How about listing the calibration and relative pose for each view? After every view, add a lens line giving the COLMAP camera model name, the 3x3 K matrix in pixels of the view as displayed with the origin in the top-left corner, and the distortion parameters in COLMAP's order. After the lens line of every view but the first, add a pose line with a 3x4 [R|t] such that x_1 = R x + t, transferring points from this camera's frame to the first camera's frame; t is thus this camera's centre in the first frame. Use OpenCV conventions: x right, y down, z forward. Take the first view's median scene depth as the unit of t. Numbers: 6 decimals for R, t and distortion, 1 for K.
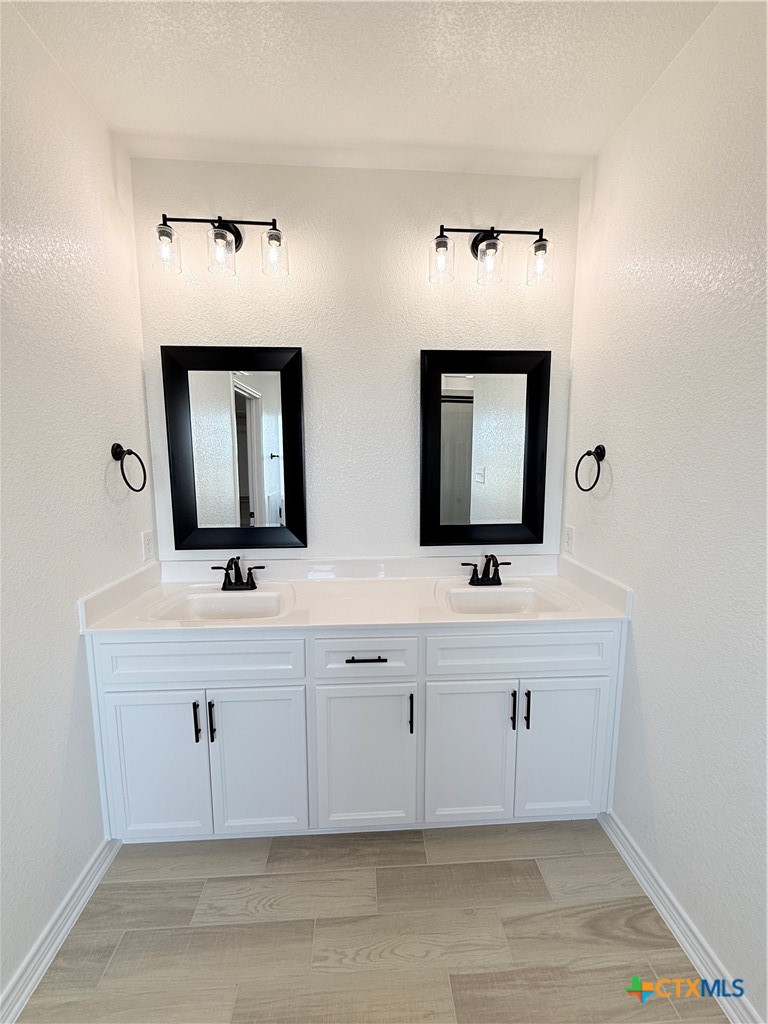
lens RADIAL K [[406.4, 0, 390.0], [0, 406.4, 509.4], [0, 0, 1]] dist [0.000294, 0.000112]
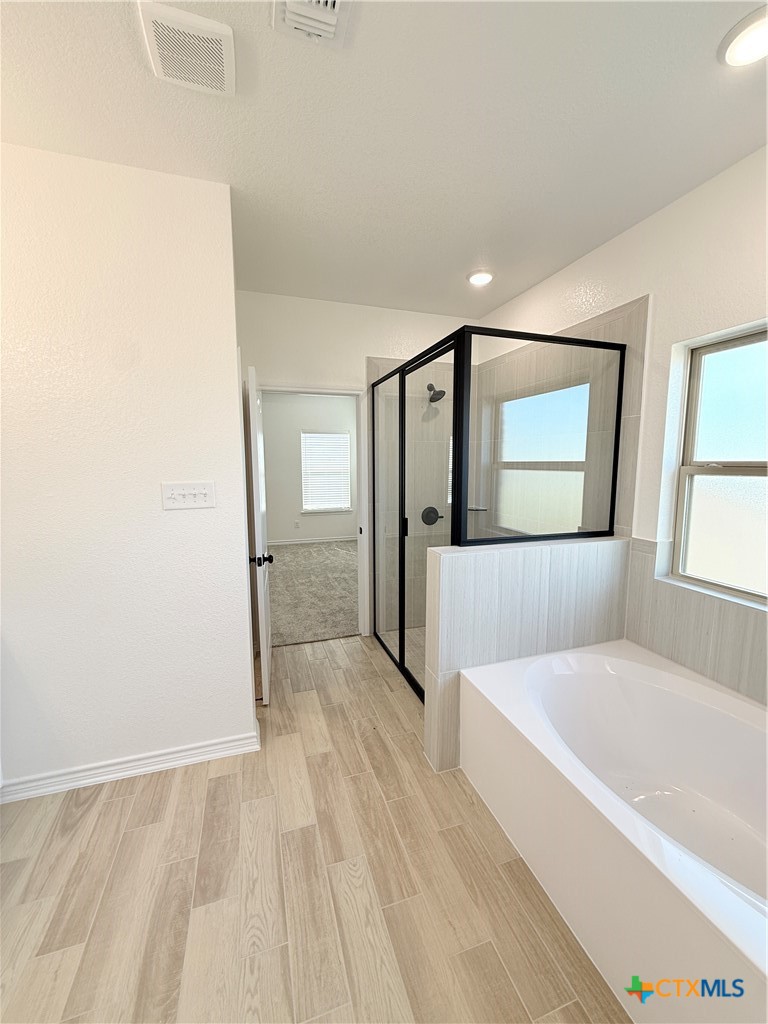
lens RADIAL K [[406.4, 0, 383.8], [0, 406.4, 510.8], [0, 0, 1]] dist [0.000294, 0.000112]
pose [[-0.261668, -0.109531, 0.958923, -0.881607], [0.129536, 0.980565, 0.147350, -0.022229], [-0.956426, 0.162771, -0.242395, 0.186329]]
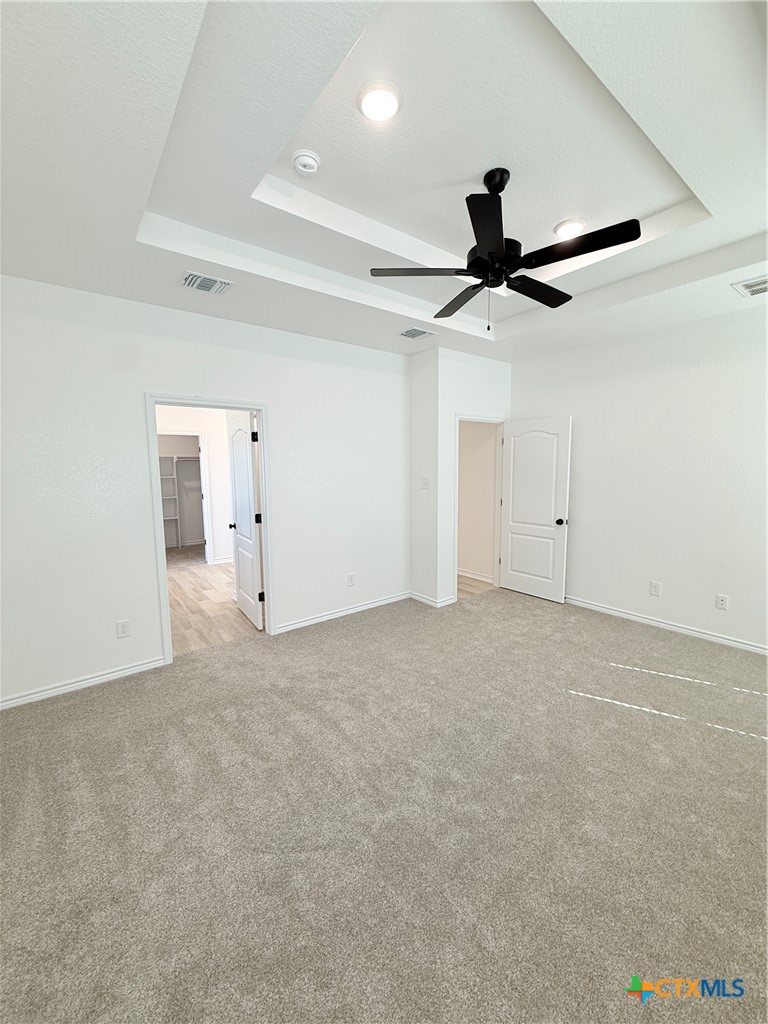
lens RADIAL K [[406.4, 0, 383.9], [0, 406.4, 511.3], [0, 0, 1]] dist [0.000294, 0.000112]
pose [[0.568223, 0.091808, -0.817737, 4.560547], [-0.100480, 0.994061, 0.041784, 0.020731], [0.816717, 0.058424, 0.574073, -0.636284]]
